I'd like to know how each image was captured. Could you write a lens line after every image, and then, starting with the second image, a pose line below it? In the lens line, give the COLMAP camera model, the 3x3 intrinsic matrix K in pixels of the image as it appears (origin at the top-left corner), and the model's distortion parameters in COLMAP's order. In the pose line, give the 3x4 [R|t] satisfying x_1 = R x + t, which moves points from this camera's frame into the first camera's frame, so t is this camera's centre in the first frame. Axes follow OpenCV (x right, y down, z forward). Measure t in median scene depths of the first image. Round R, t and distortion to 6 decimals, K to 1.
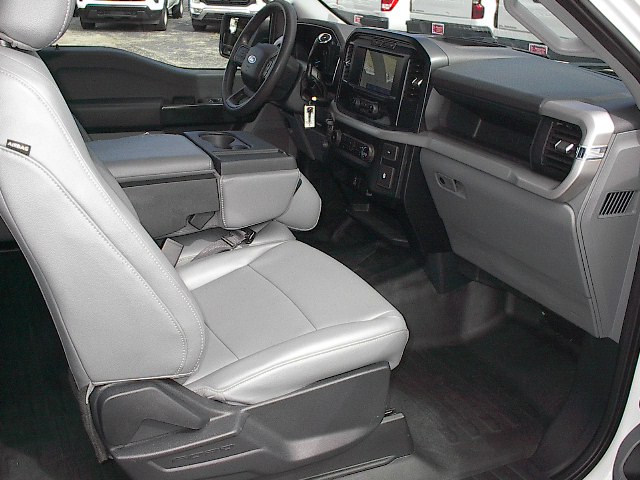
lens RADIAL K [[718.7, 0, 320.0], [0, 718.7, 240.0], [0, 0, 1]] dist [-0.160011, 0.150350]
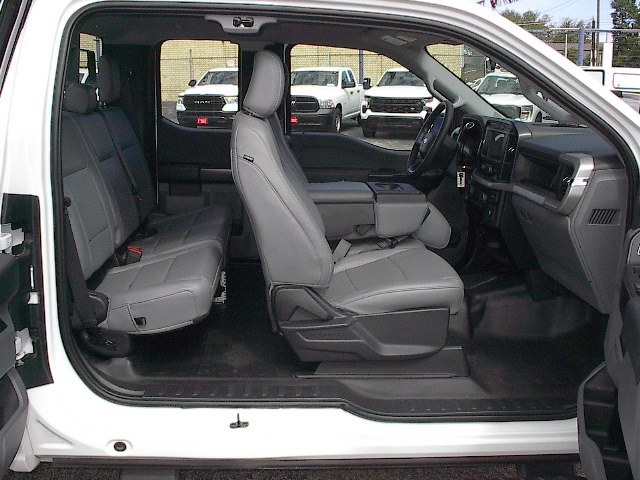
lens RADIAL K [[718.7, 0, 320.0], [0, 718.7, 240.0], [0, 0, 1]] dist [-0.160011, 0.150350]
pose [[0.924984, 0.048539, -0.376894, 0.354100], [-0.106130, 0.985341, -0.133567, 0.220937], [0.364886, 0.163547, 0.916575, -0.520207]]
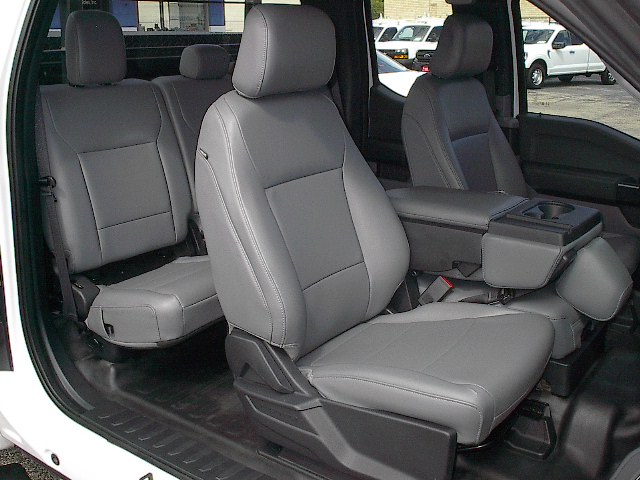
lens RADIAL K [[718.7, 0, 320.0], [0, 718.7, 240.0], [0, 0, 1]] dist [-0.160011, 0.150350]
pose [[0.485178, 0.208063, -0.849301, 0.640999], [-0.299198, 0.952153, 0.062338, -0.069623], [0.821635, 0.223864, 0.524215, 0.225924]]
